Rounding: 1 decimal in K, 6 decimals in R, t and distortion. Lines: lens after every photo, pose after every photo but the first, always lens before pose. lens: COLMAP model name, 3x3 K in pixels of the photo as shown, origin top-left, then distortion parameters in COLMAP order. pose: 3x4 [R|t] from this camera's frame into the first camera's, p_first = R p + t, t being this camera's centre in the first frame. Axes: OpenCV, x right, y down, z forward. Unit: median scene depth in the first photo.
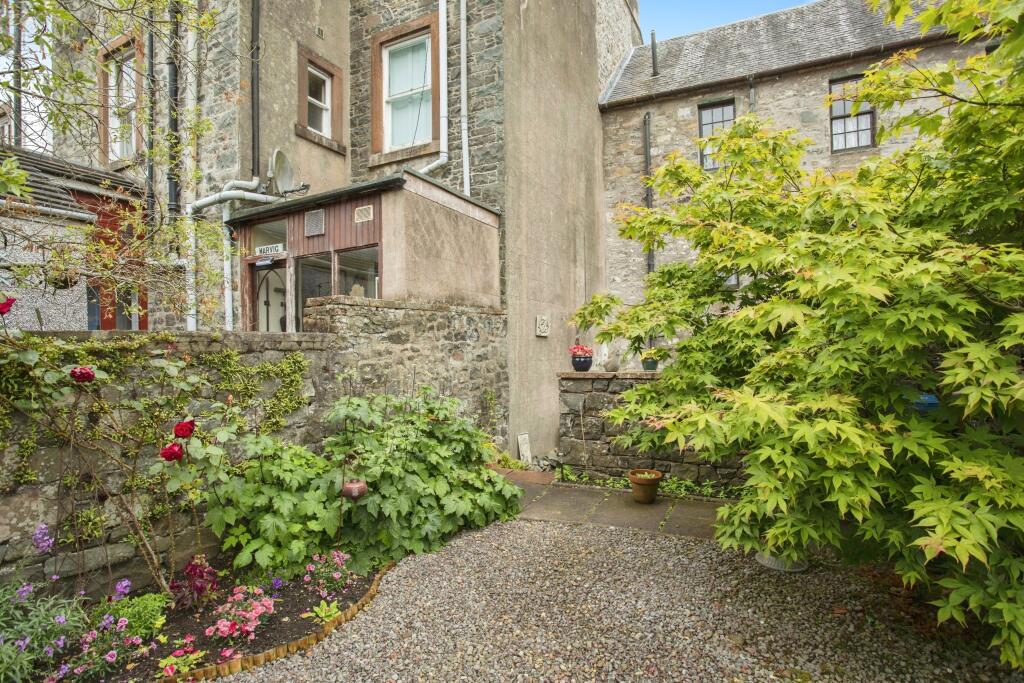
lens RADIAL K [[498.3, 0, 512.0], [0, 498.3, 341.5], [0, 0, 1]] dist [-0.058855, 0.026739]
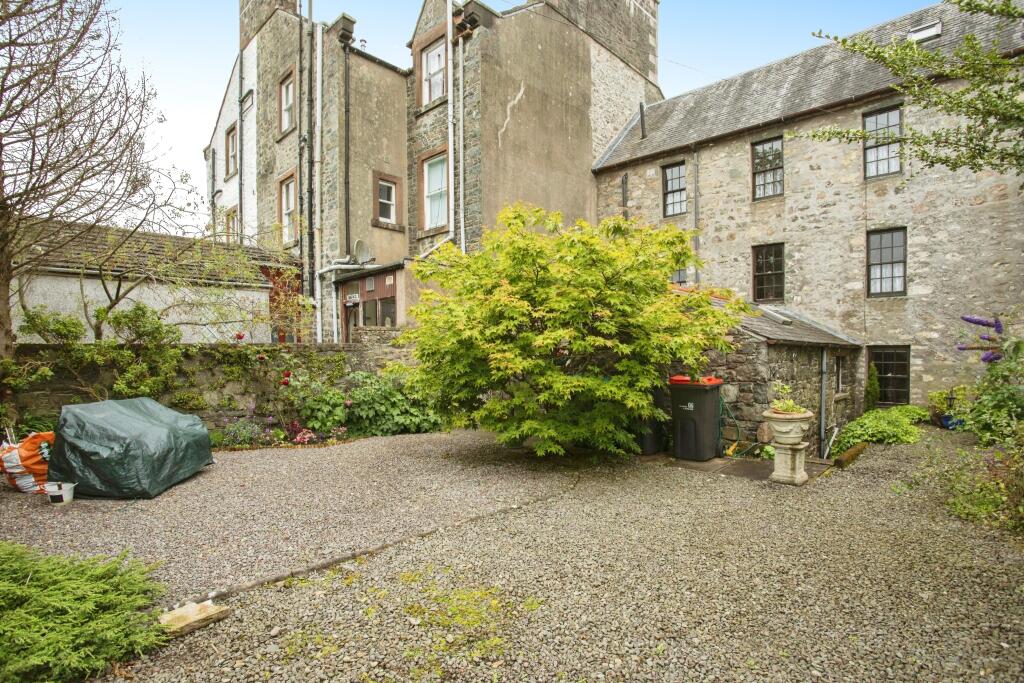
lens RADIAL K [[518.1, 0, 513.6], [0, 518.1, 369.8], [0, 0, 1]] dist [-0.072892, 0.036150]
pose [[0.954248, 0.017813, -0.298485, 0.574976], [-0.005526, 0.999104, 0.041960, 0.000051], [0.298965, -0.038391, 0.953492, -0.577514]]
